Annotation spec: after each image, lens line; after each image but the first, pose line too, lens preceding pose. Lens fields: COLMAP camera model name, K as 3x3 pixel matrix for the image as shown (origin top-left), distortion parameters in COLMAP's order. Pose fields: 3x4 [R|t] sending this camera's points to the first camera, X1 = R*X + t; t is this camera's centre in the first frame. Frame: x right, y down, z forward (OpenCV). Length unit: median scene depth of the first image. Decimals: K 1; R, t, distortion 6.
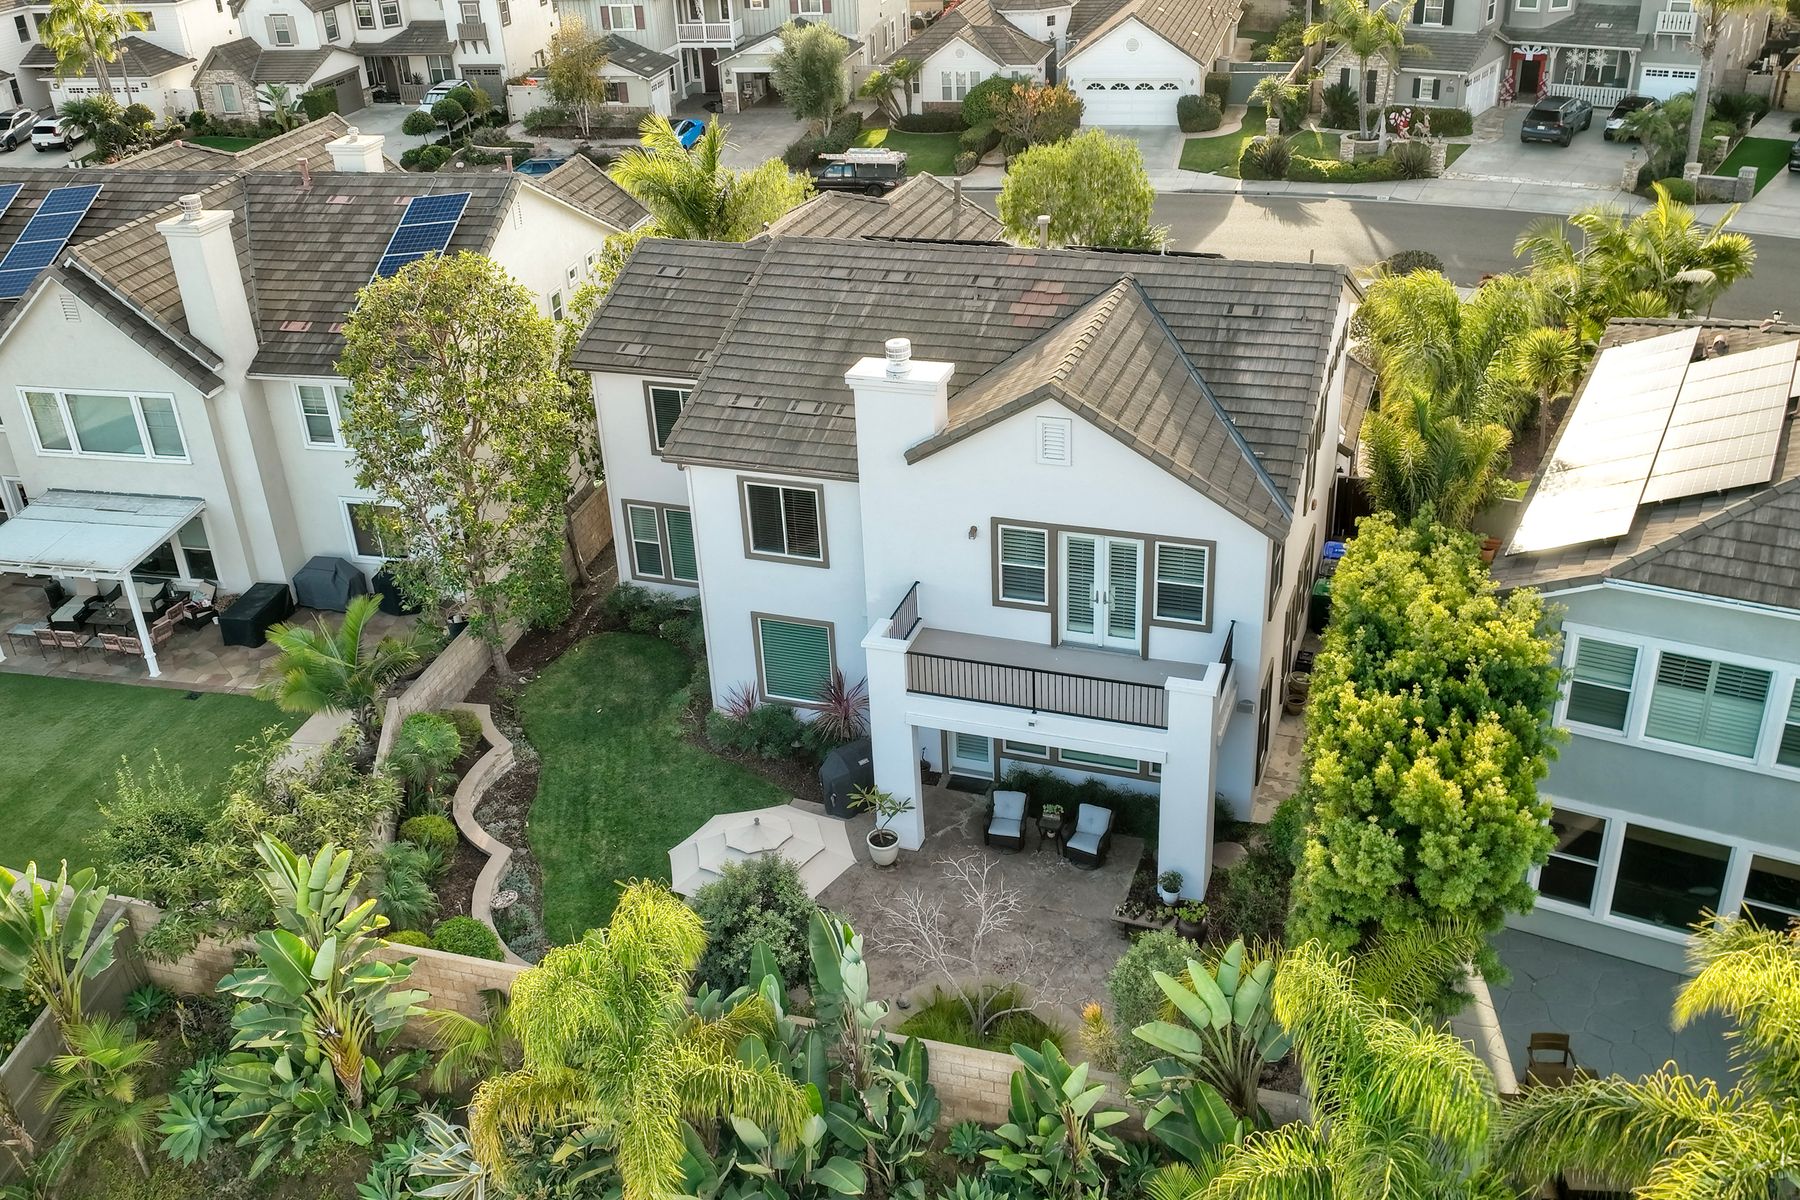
lens RADIAL K [[1630.5, 0, 900.0], [0, 1630.5, 600.0], [0, 0, 1]] dist [0.010781, -0.005075]
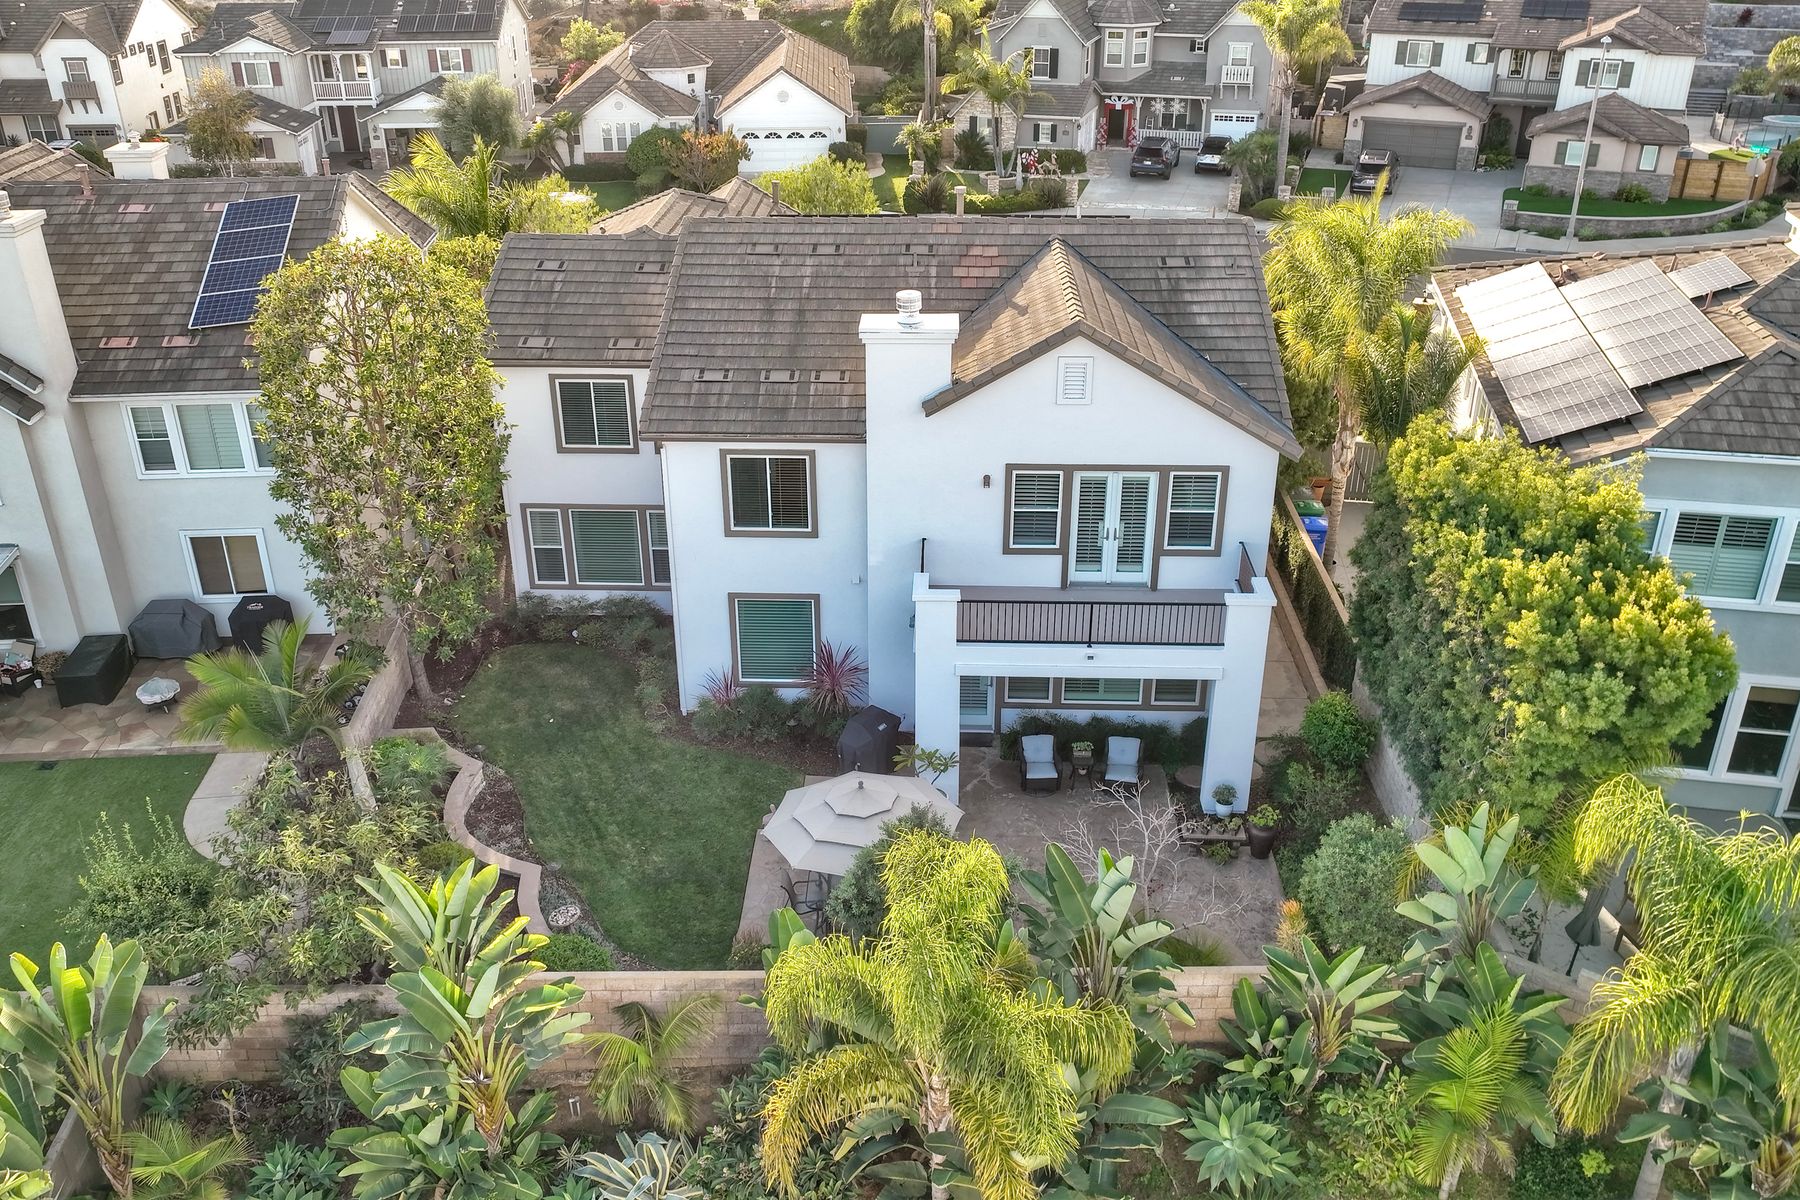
lens RADIAL K [[1483.4, 0, 900.0], [0, 1483.4, 600.0], [0, 0, 1]] dist [0.004199, 0.006908]
pose [[0.952623, -0.098369, 0.287807, -0.263875], [0.106858, 0.994177, -0.013897, 0.036581], [-0.284764, 0.043993, 0.957588, 0.134179]]
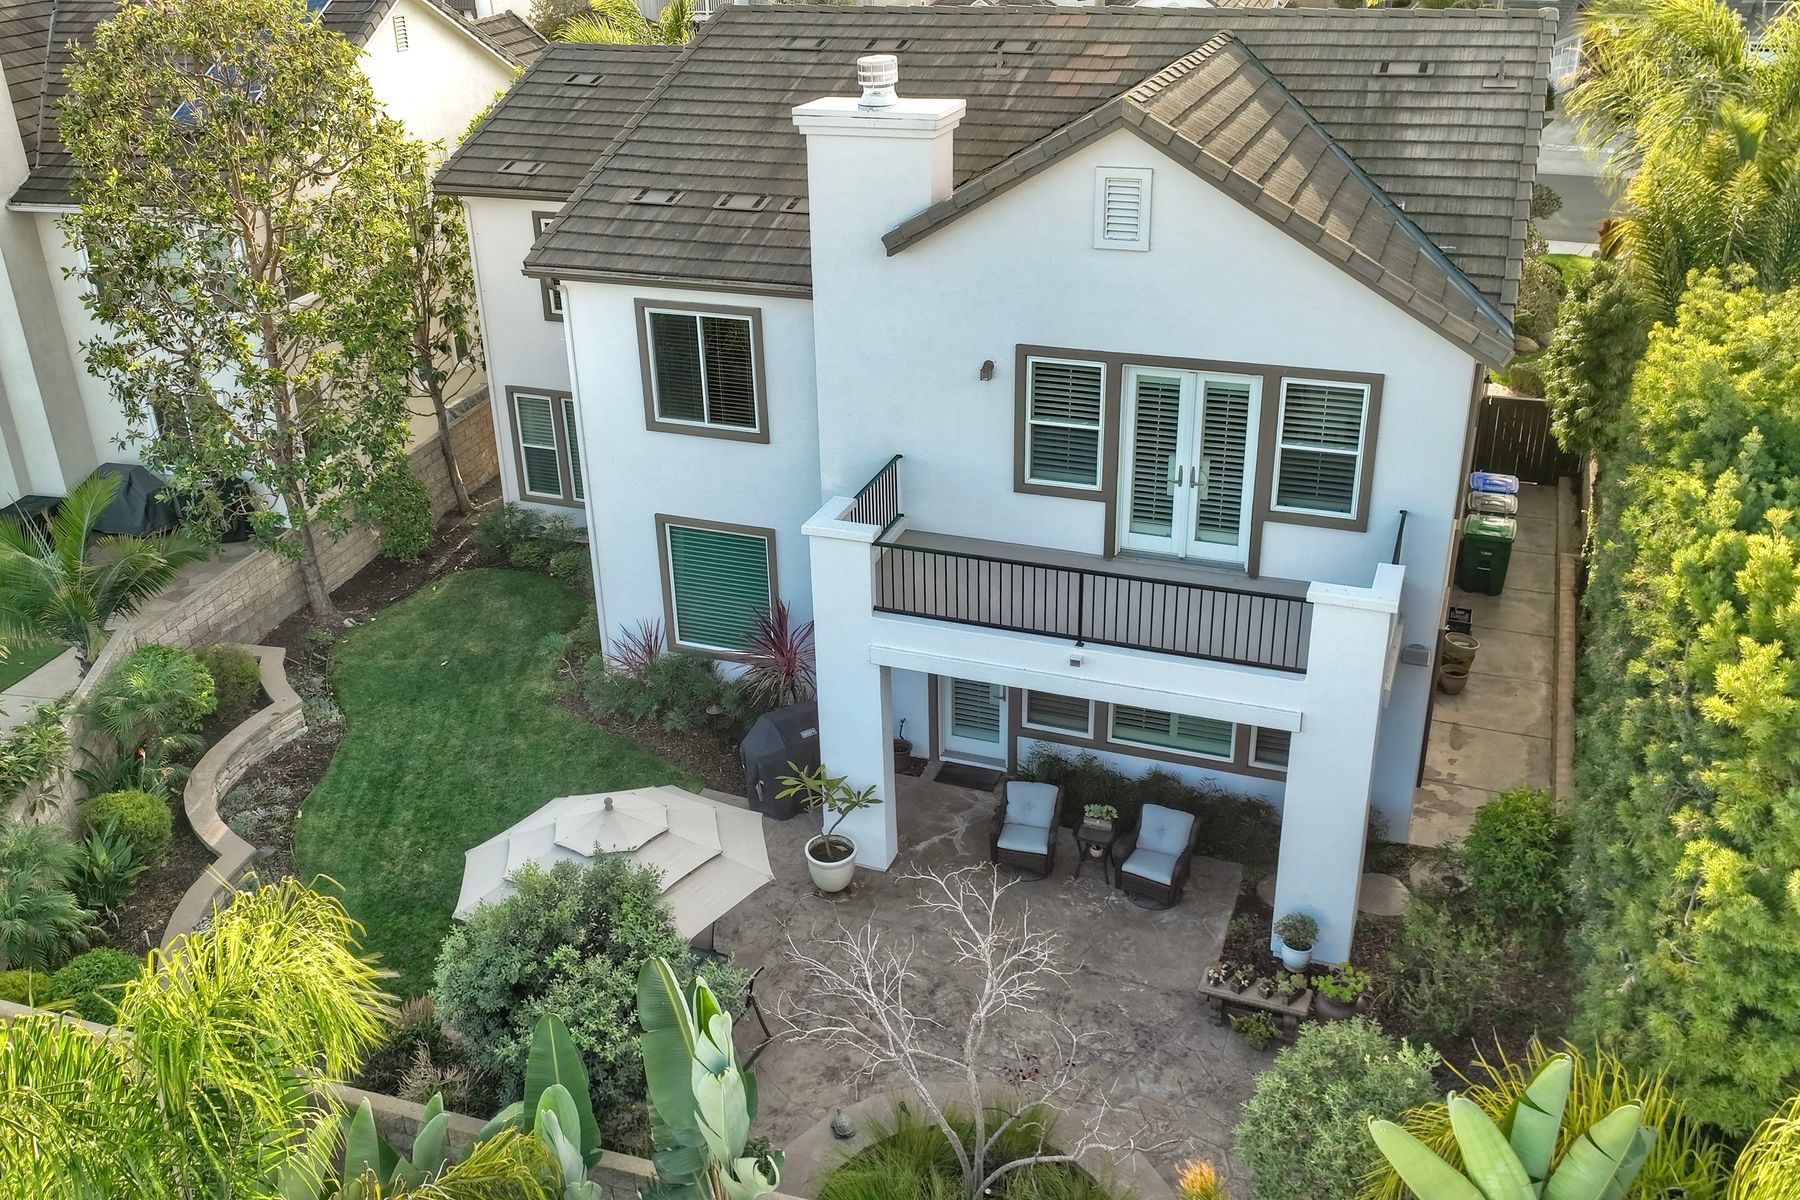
lens RADIAL K [[1572.8, 0, 883.9], [0, 1572.8, 598.8], [0, 0, 1]] dist [0.004545, -0.004226]
pose [[0.999402, 0.030250, -0.016748, 0.016699], [-0.030915, 0.998682, -0.040982, 0.070519], [0.015486, 0.041475, 0.999020, 0.370389]]
